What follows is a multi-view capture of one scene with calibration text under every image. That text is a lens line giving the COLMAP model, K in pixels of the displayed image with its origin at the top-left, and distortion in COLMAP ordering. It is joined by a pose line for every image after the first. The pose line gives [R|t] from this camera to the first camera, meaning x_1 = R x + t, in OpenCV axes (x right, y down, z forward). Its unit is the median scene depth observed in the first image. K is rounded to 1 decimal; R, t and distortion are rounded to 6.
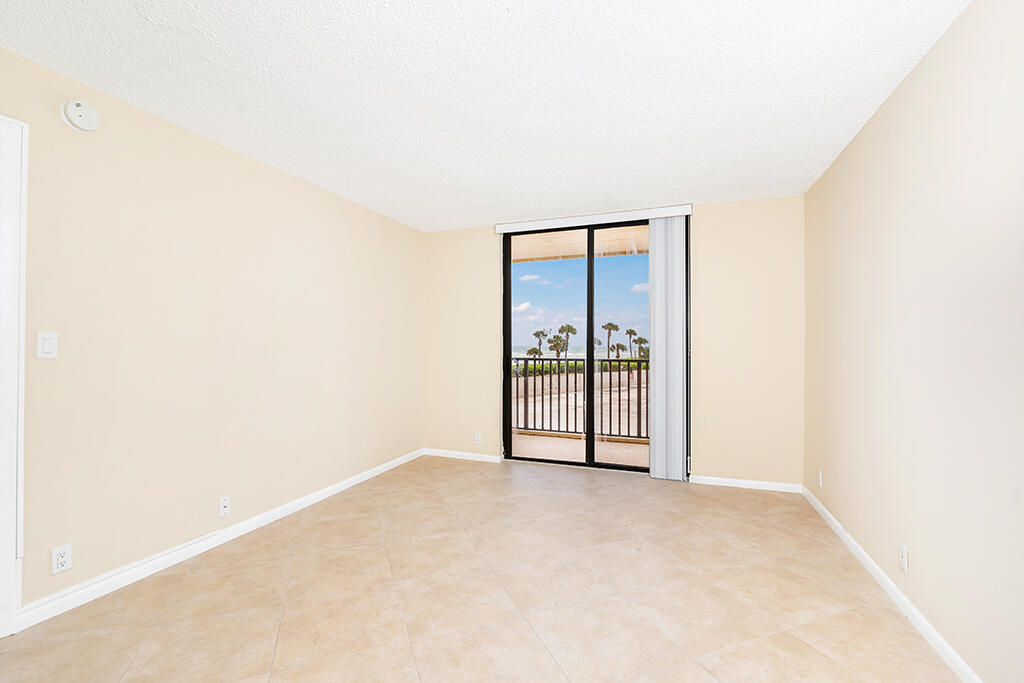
lens RADIAL K [[463.6, 0, 505.1], [0, 463.6, 362.3], [0, 0, 1]] dist [-0.000673, -0.000432]
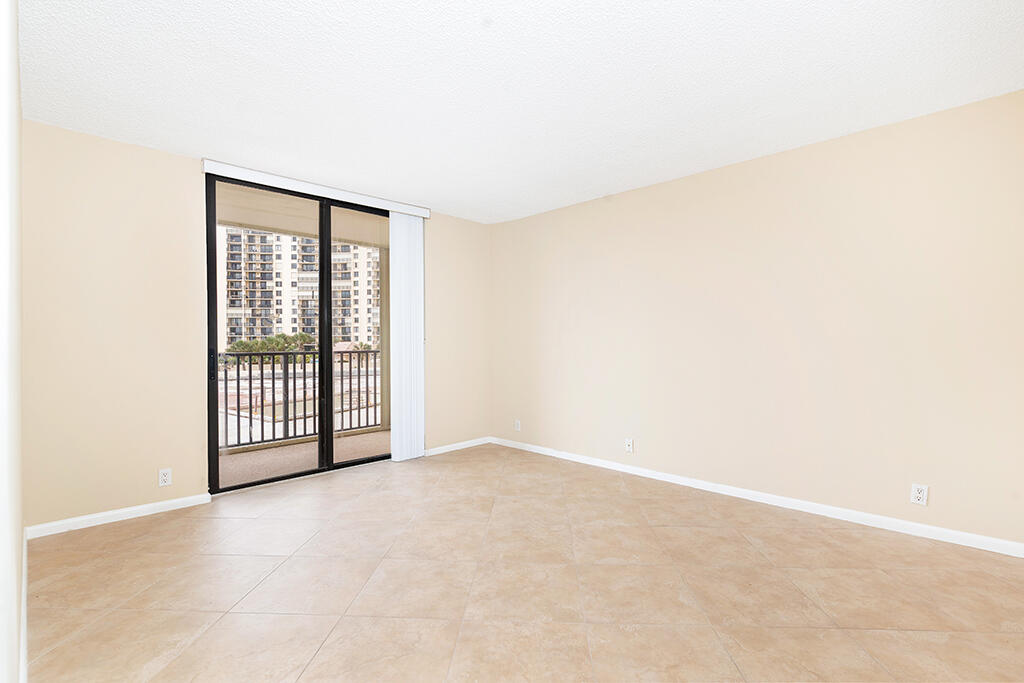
lens RADIAL K [[463.9, 0, 527.6], [0, 463.9, 343.2], [0, 0, 1]] dist [0.007810, 0.000891]
pose [[0.391597, -0.006165, 0.920116, -0.508928], [0.037309, 0.999262, -0.009183, 0.005962], [-0.919380, 0.037925, 0.391538, 0.310801]]
